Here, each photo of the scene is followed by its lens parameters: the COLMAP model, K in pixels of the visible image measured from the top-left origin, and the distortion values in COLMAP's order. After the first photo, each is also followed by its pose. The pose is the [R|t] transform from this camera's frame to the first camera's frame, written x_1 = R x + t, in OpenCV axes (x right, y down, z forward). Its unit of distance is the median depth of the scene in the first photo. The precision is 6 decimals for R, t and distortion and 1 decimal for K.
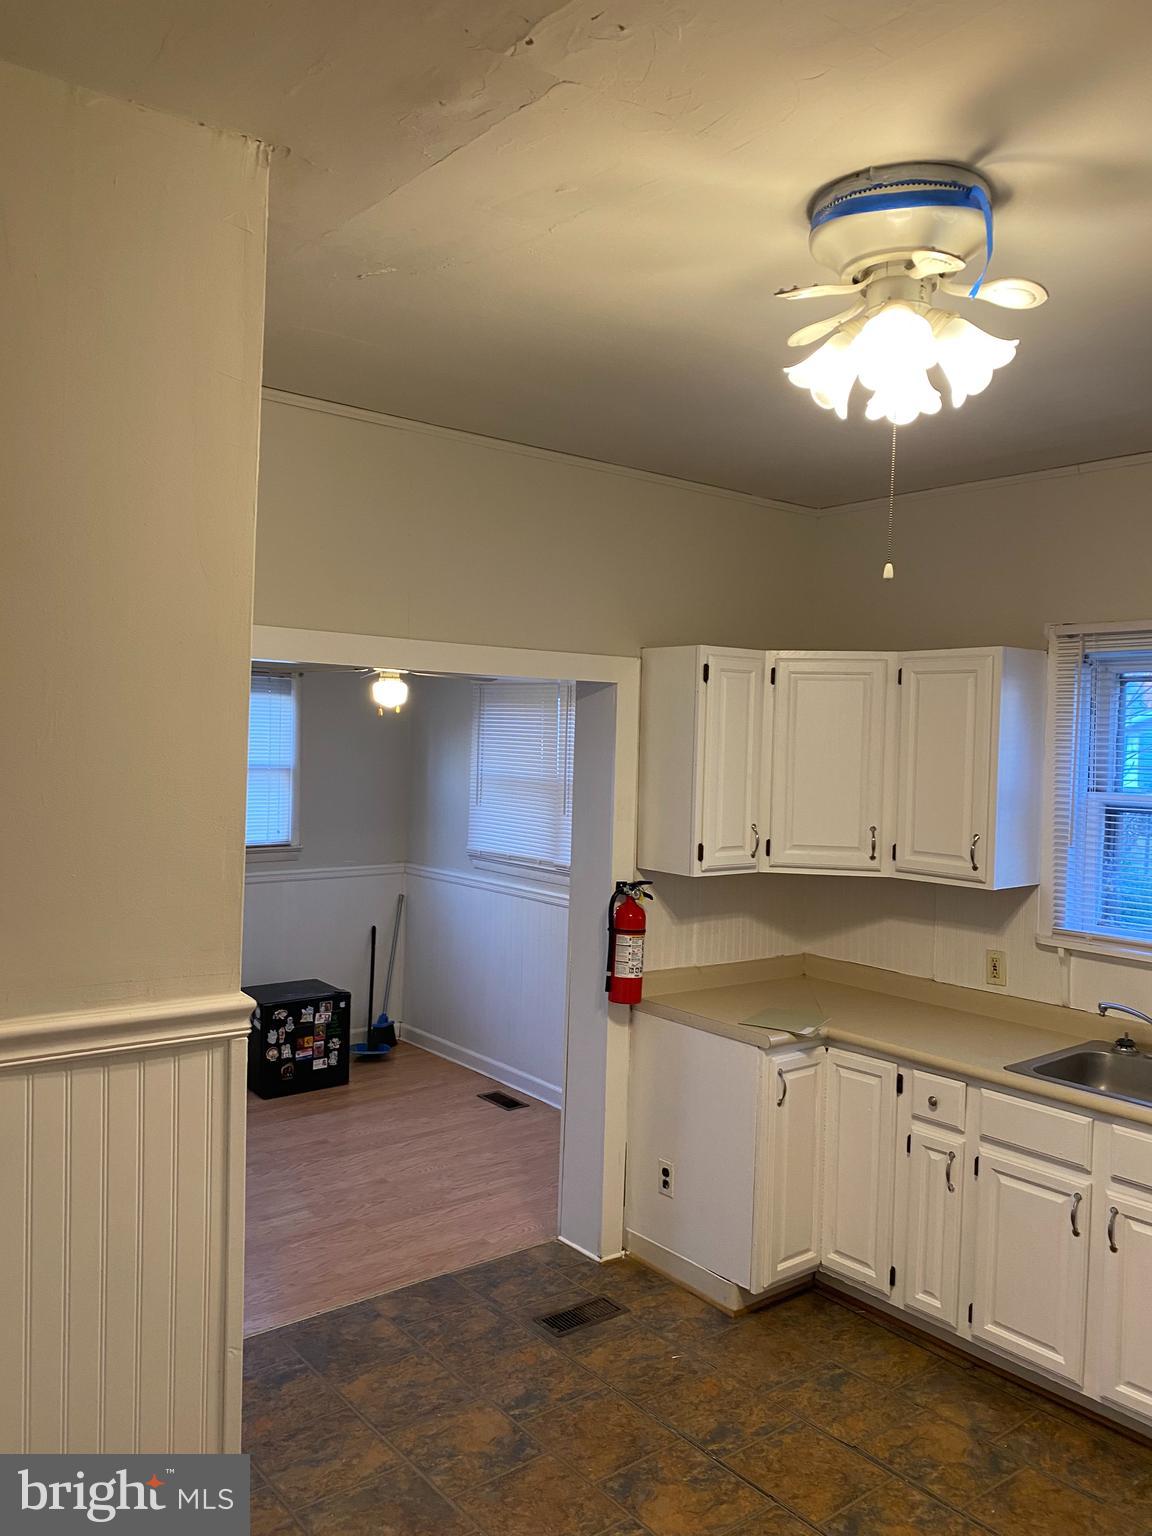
lens RADIAL K [[1169.7, 0, 594.1], [0, 1169.7, 771.1], [0, 0, 1]] dist [0.035772, -0.047340]
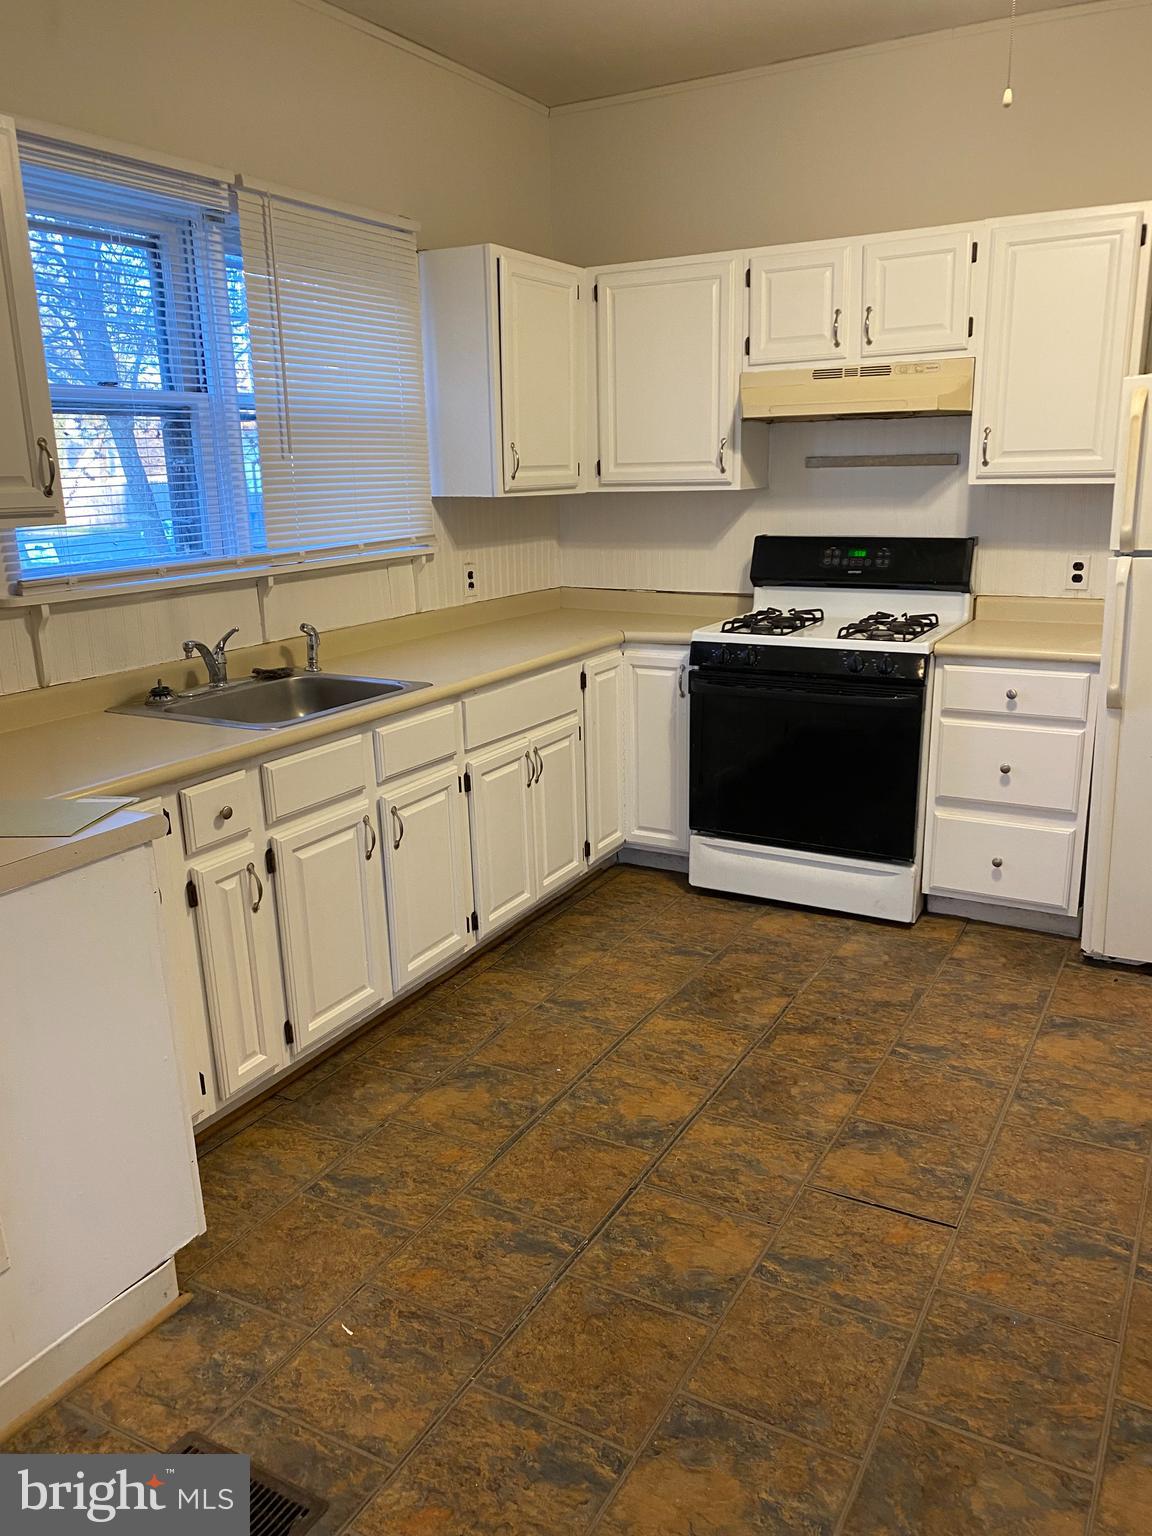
lens RADIAL K [[1169.7, 0, 575.7], [0, 1169.7, 782.9], [0, 0, 1]] dist [0.035772, -0.047340]
pose [[-0.364381, -0.262115, 0.893601, -0.373255], [0.038399, 0.954526, 0.295644, 0.050618], [-0.930458, 0.142040, -0.337746, 0.905036]]
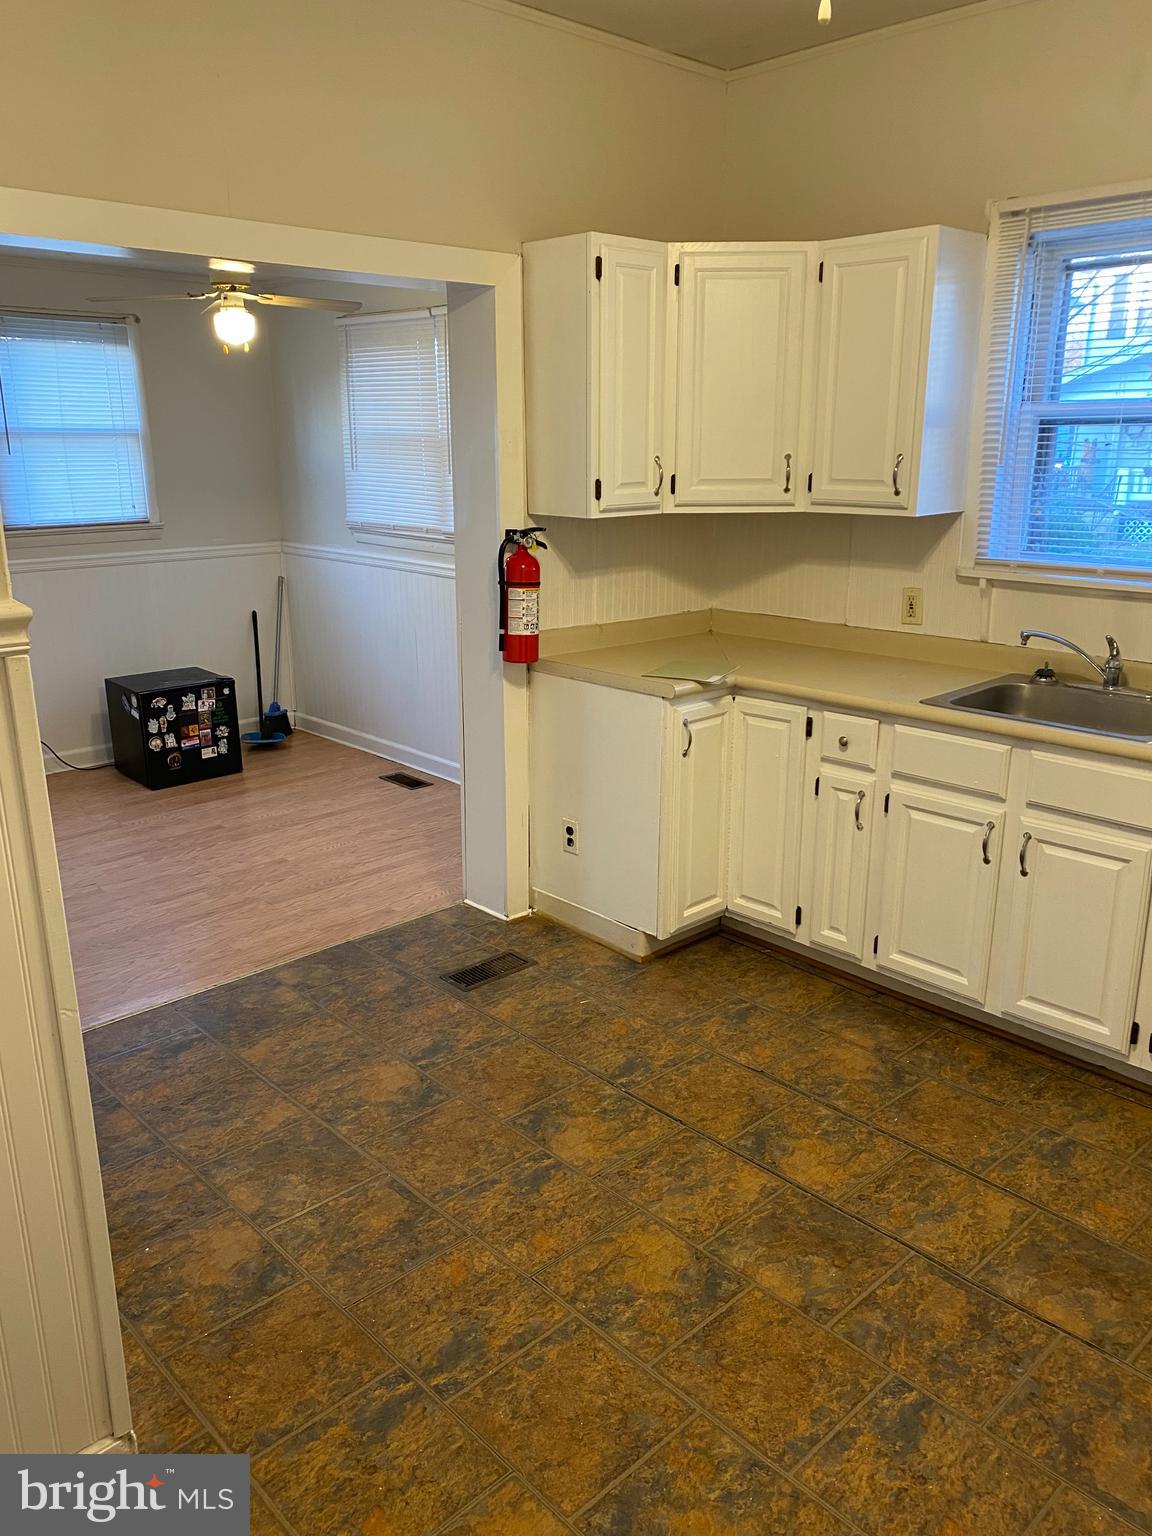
lens RADIAL K [[1169.7, 0, 591.5], [0, 1169.7, 775.9], [0, 0, 1]] dist [0.035772, -0.047340]
pose [[0.996292, -0.047240, 0.071904, 0.011759], [0.027237, 0.965964, 0.257240, 0.050110], [-0.081608, -0.254327, 0.963669, 0.080727]]
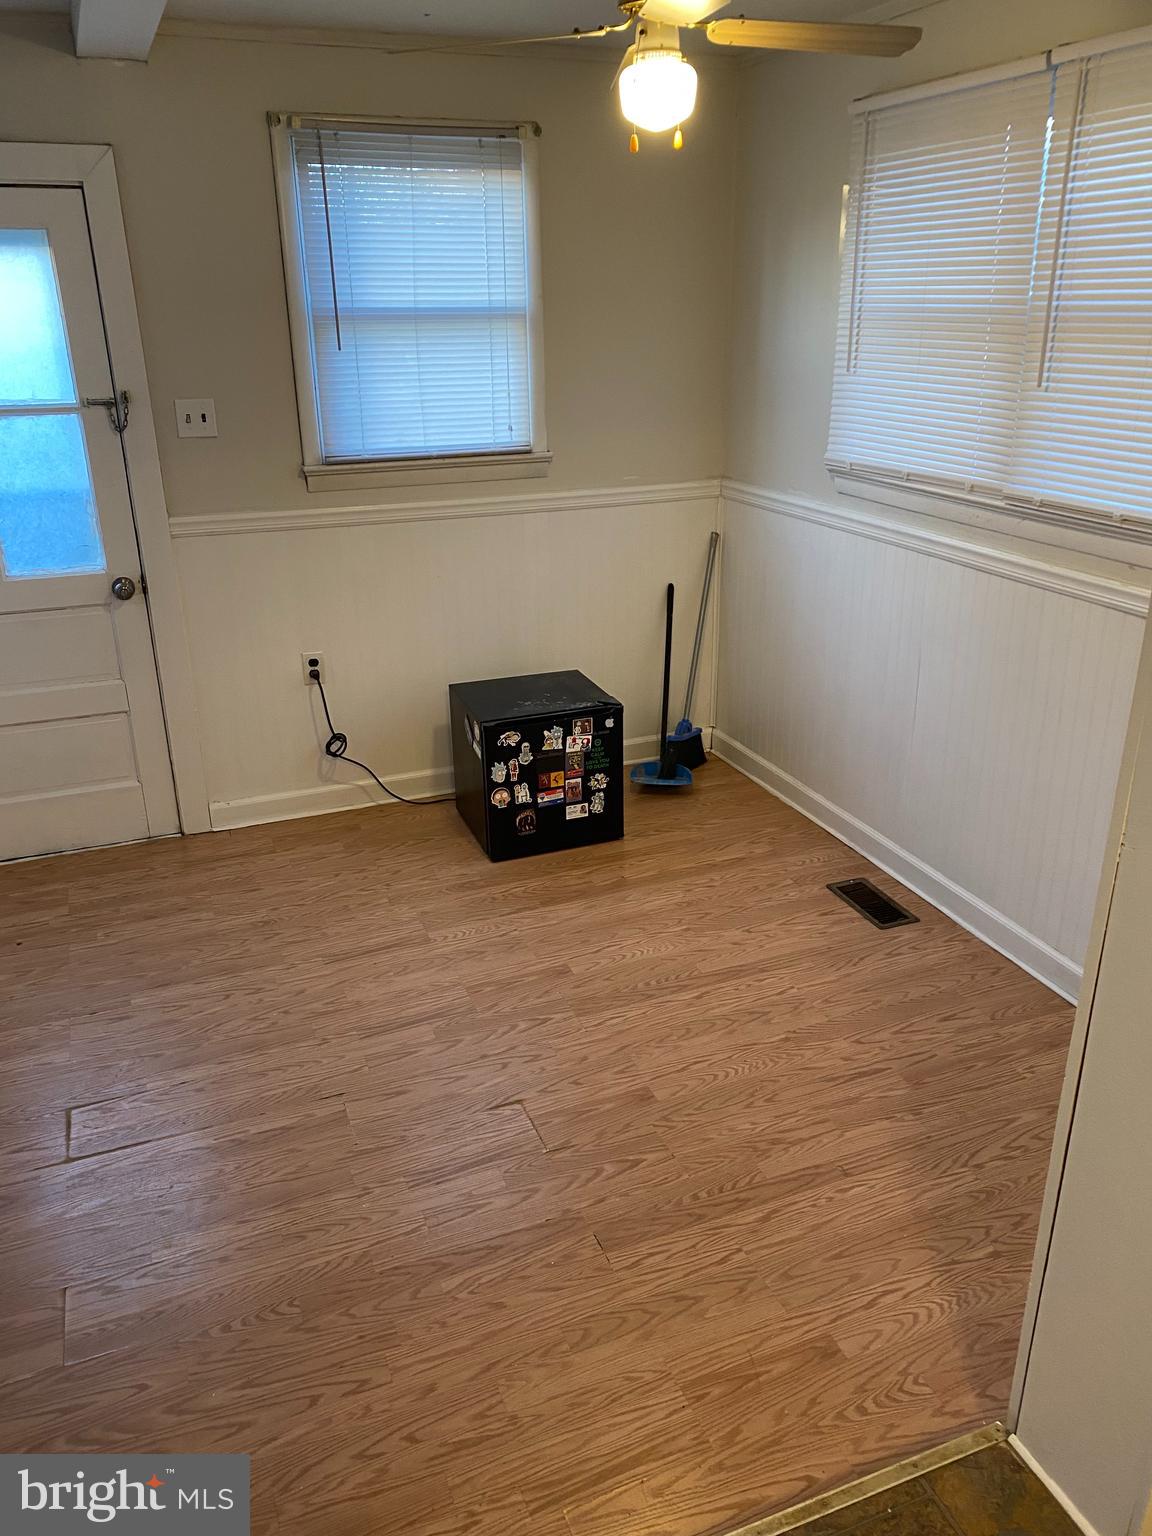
lens RADIAL K [[1169.7, 0, 572.1], [0, 1169.7, 782.1], [0, 0, 1]] dist [0.035772, -0.047340]
pose [[0.951372, 0.078474, -0.297881, -0.079252], [0.030429, 0.938337, 0.344380, 0.026653], [0.306537, -0.336698, 0.890320, 0.722315]]
